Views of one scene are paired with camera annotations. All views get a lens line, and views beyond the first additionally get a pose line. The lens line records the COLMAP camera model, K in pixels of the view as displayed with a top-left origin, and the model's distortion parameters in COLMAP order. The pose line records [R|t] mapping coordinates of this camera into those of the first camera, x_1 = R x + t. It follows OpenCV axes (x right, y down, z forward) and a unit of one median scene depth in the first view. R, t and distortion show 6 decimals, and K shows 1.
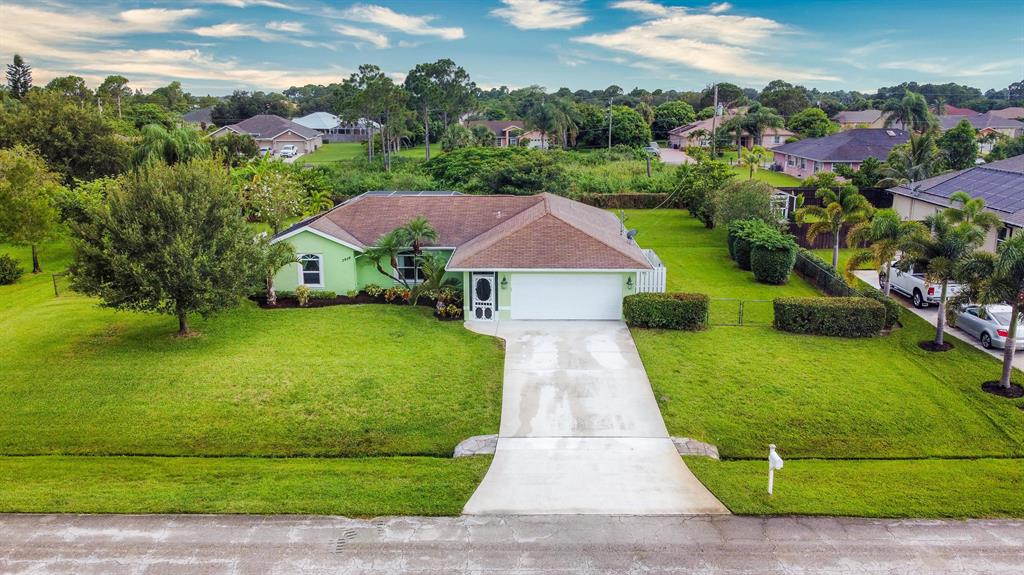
lens RADIAL K [[778.4, 0, 514.9], [0, 778.4, 279.6], [0, 0, 1]] dist [-0.000887, -0.007120]
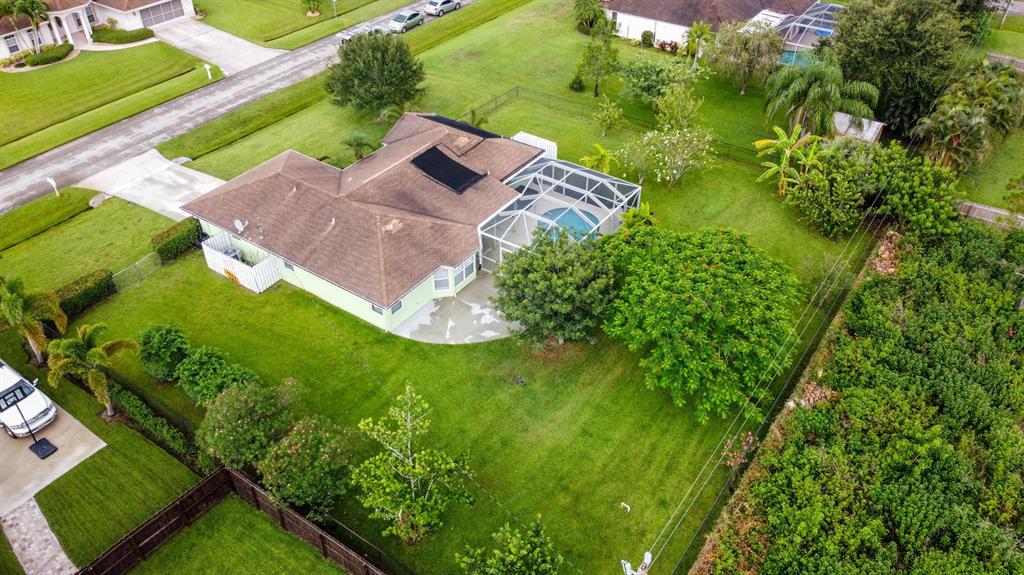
lens RADIAL K [[778.4, 0, 514.9], [0, 778.4, 279.6], [0, 0, 1]] dist [-0.000887, -0.007120]
pose [[-0.560886, 0.510258, -0.651954, 0.931696], [-0.188119, 0.688336, 0.700575, -1.170884], [0.806237, 0.515587, -0.290089, 2.223818]]
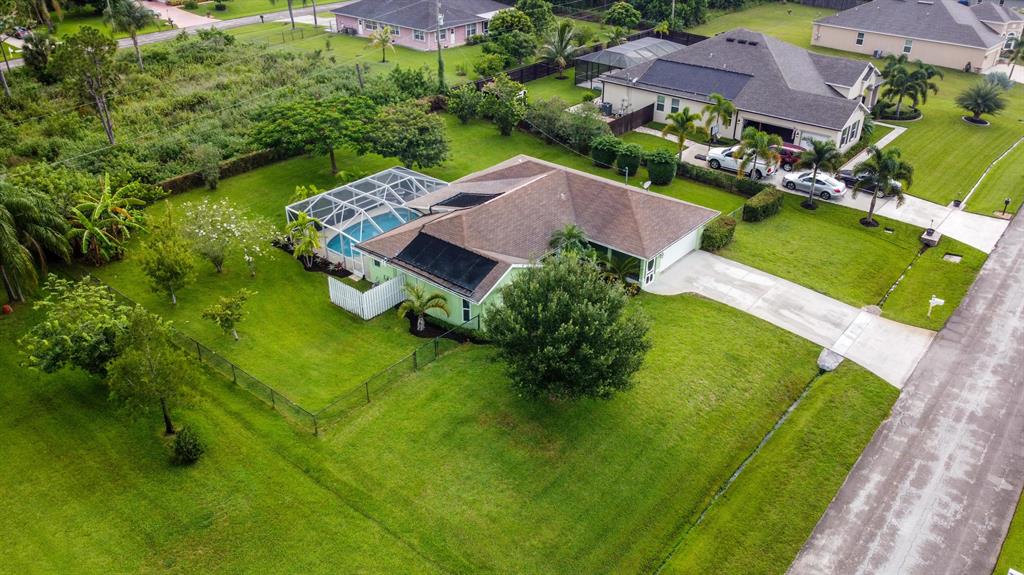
lens RADIAL K [[778.4, 0, 514.9], [0, 778.4, 279.6], [0, 0, 1]] dist [-0.000887, -0.007120]
pose [[0.626635, -0.375485, 0.682891, -1.311665], [0.172674, 0.921389, 0.348174, -0.552769], [-0.759943, -0.100260, 0.642211, 0.345108]]
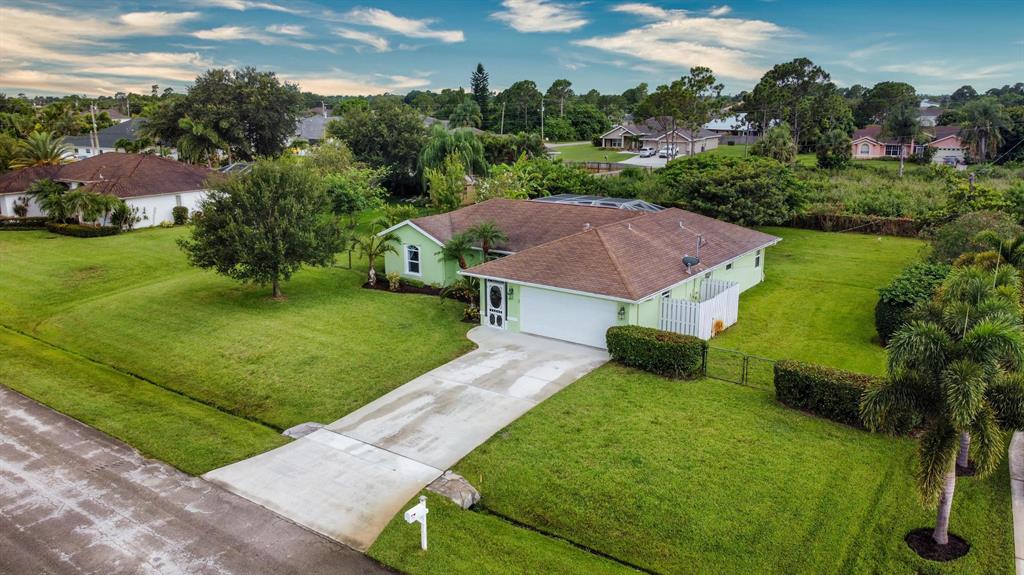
lens RADIAL K [[778.4, 0, 514.9], [0, 778.4, 279.6], [0, 0, 1]] dist [-0.000887, -0.007120]
pose [[0.817623, 0.129005, -0.561115, 0.625334], [-0.128452, 0.990883, 0.040639, -0.062055], [0.561242, 0.038849, 0.826740, 0.208463]]
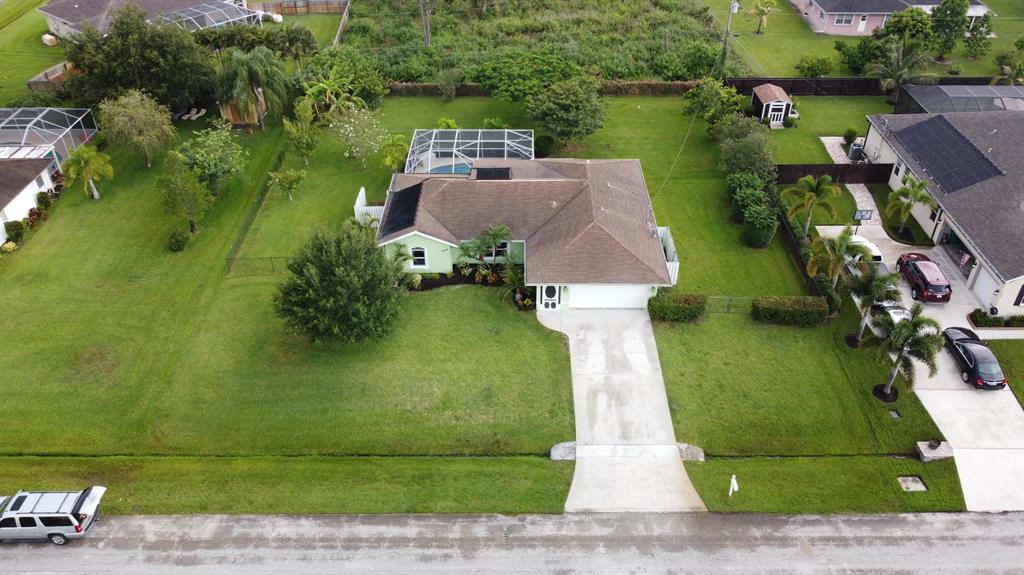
lens RADIAL K [[778.4, 0, 514.9], [0, 778.4, 279.6], [0, 0, 1]] dist [-0.000887, -0.007120]
pose [[0.999928, -0.008493, 0.008422, -0.135406], [0.004650, 0.924786, 0.380459, -0.634461], [-0.011020, -0.380392, 0.924760, -0.354347]]
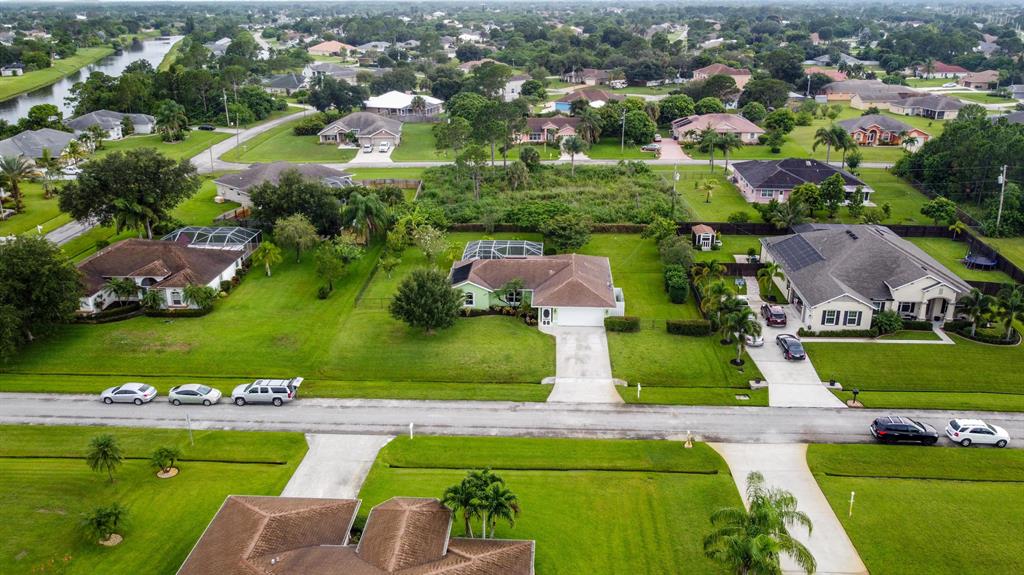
lens RADIAL K [[778.4, 0, 514.9], [0, 778.4, 279.6], [0, 0, 1]] dist [-0.000887, -0.007120]
pose [[0.999334, 0.011321, -0.034687, -0.064592], [-0.007142, 0.992951, 0.118313, -0.435819], [0.035782, -0.117987, 0.992370, -1.605687]]
